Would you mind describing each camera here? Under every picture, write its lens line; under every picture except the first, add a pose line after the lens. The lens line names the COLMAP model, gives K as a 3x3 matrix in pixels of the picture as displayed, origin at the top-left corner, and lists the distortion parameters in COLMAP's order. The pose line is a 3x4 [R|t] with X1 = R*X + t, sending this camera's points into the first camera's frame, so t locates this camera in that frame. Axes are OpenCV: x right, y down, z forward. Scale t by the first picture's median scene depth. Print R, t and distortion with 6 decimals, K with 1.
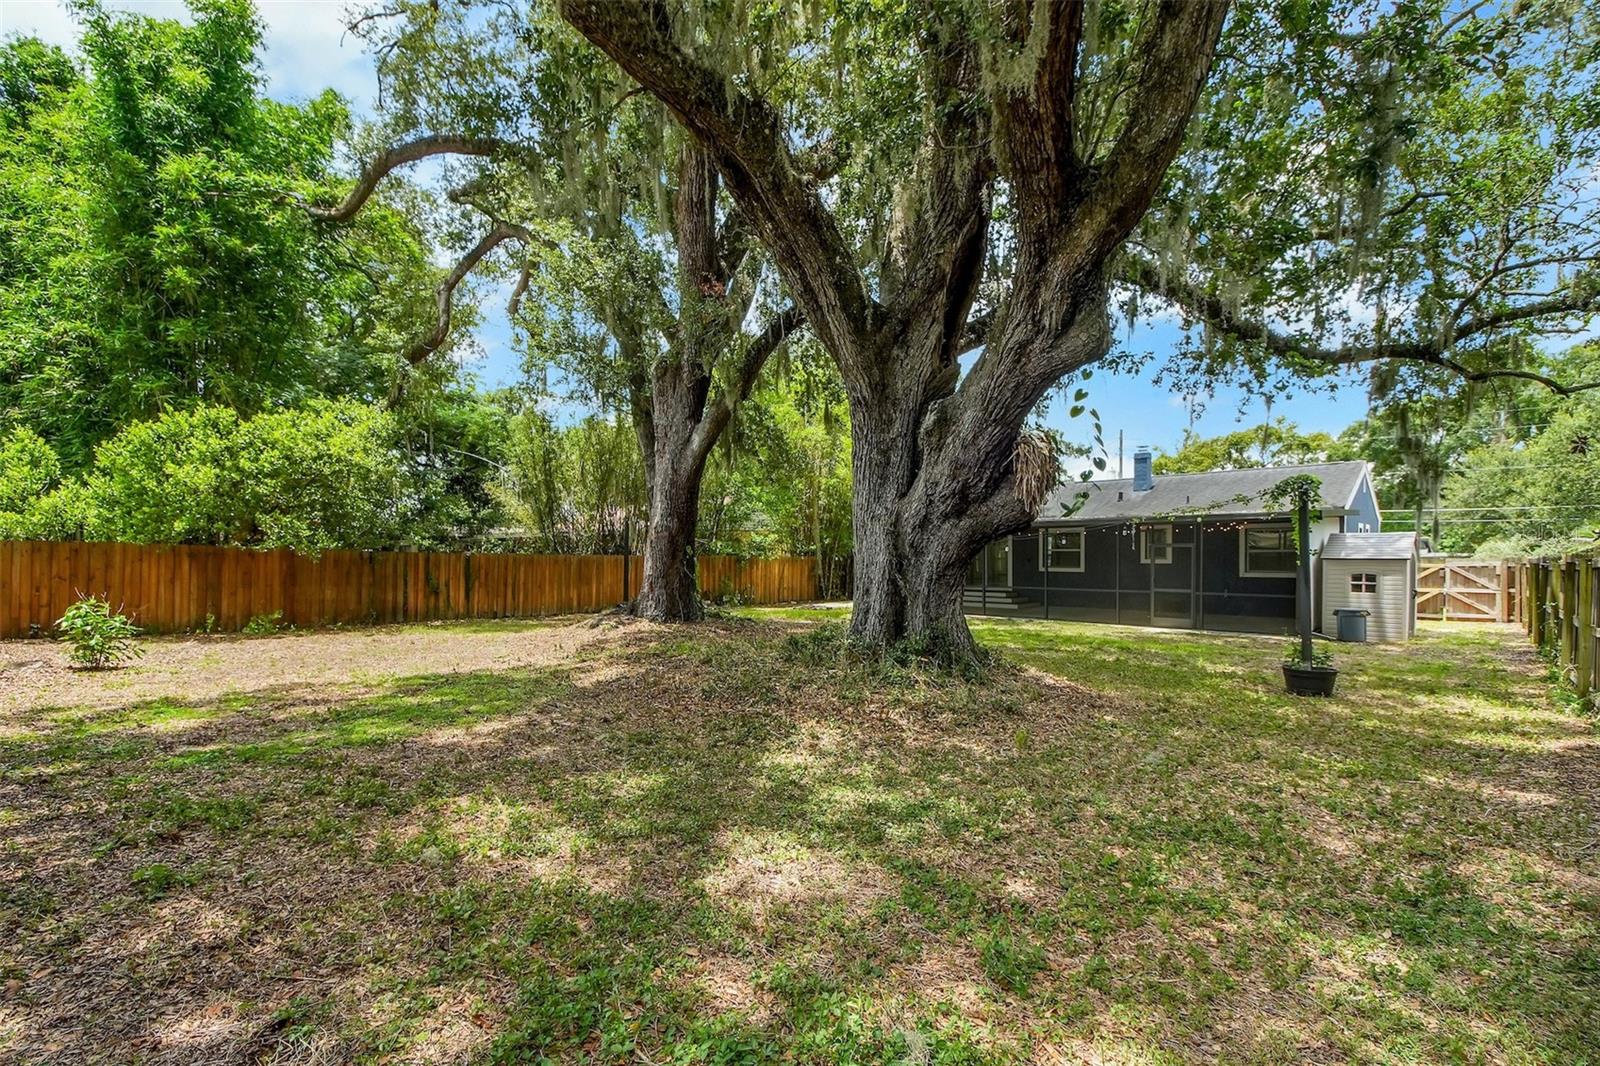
lens RADIAL K [[695.1, 0, 809.0], [0, 695.1, 543.4], [0, 0, 1]] dist [0.025952, -0.000898]
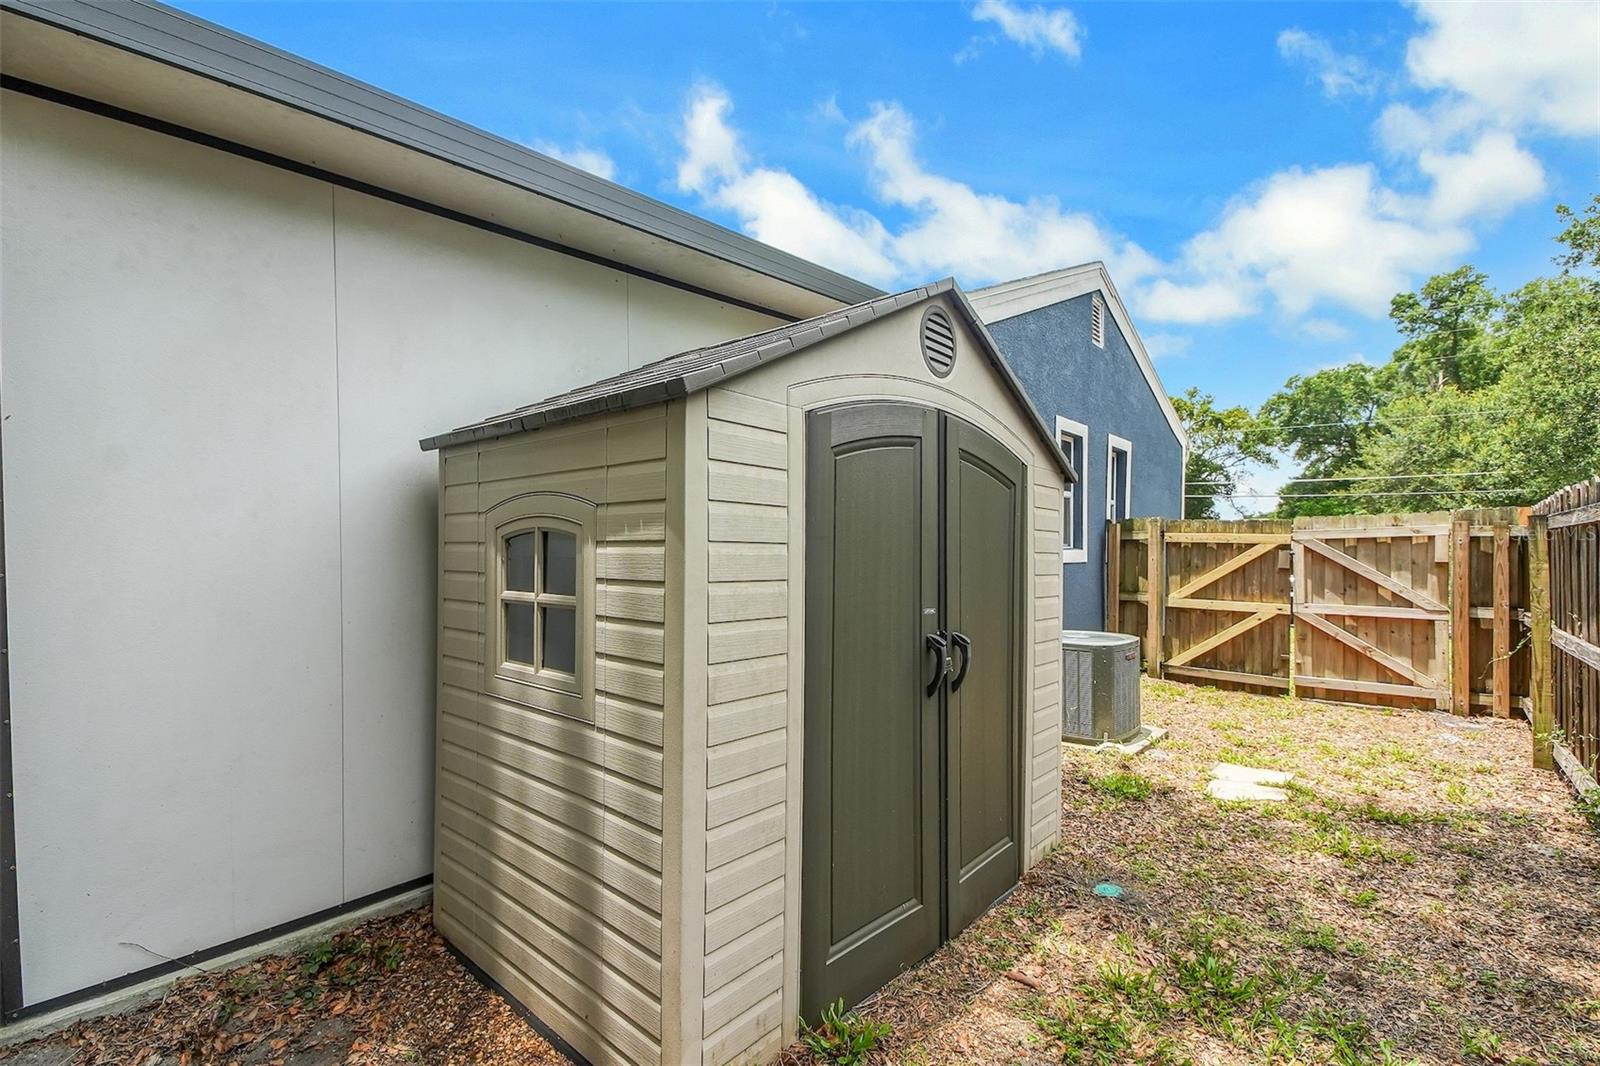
lens RADIAL K [[695.1, 0, 789.8], [0, 695.1, 532.6], [0, 0, 1]] dist [0.025952, -0.000898]
pose [[0.999432, 0.010352, 0.032058, 0.640529], [-0.010102, 0.999917, -0.007950, 0.034378], [-0.032137, 0.007622, 0.999454, 0.664464]]
